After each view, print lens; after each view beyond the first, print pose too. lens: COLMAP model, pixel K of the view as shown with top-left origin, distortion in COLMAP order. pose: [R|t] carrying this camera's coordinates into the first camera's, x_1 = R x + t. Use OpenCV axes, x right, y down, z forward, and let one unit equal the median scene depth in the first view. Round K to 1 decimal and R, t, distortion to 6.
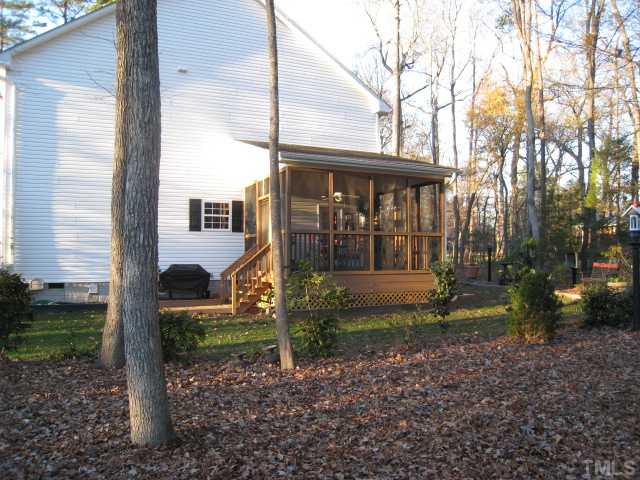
lens RADIAL K [[522.1, 0, 320.3], [0, 522.1, 250.2], [0, 0, 1]] dist [-0.133580, -0.000445]
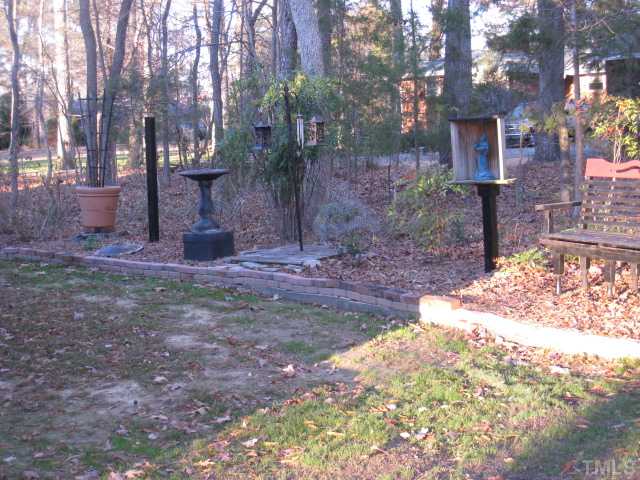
lens RADIAL K [[1022.3, 0, 320.0], [0, 1022.3, 240.0], [0, 0, 1]] dist [0.003446, 0.003738]
pose [[0.911814, -0.076561, 0.403404, 0.189613], [0.036905, 0.993767, 0.105189, 0.007193], [-0.408943, -0.081025, 0.908956, 0.475248]]
